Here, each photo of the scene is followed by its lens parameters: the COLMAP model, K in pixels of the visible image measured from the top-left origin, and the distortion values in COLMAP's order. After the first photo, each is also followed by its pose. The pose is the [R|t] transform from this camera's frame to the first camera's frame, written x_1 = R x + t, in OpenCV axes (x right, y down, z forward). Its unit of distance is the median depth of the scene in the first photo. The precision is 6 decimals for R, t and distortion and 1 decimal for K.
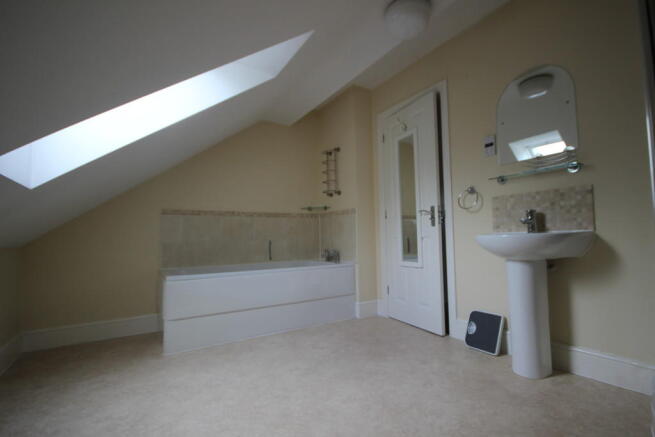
lens RADIAL K [[311.7, 0, 332.5], [0, 311.7, 222.9], [0, 0, 1]] dist [0.000105, 0.000039]
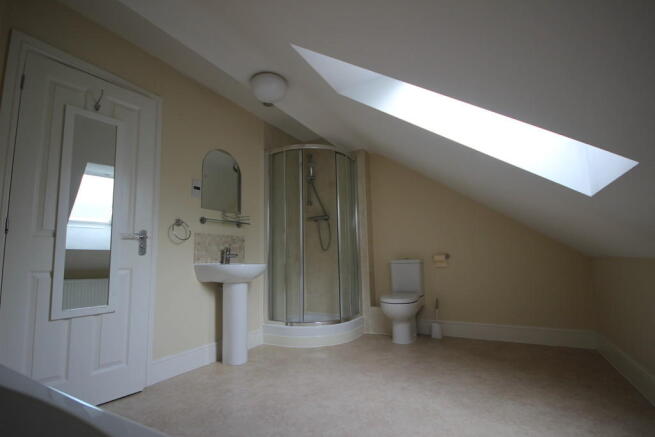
lens RADIAL K [[311.7, 0, 332.5], [0, 311.7, 222.9], [0, 0, 1]] dist [0.000105, 0.000039]
pose [[-0.500442, 0.133677, 0.855388, -0.771833], [-0.008715, 0.987180, -0.159372, 0.063981], [-0.865726, -0.087211, -0.492861, 1.185557]]
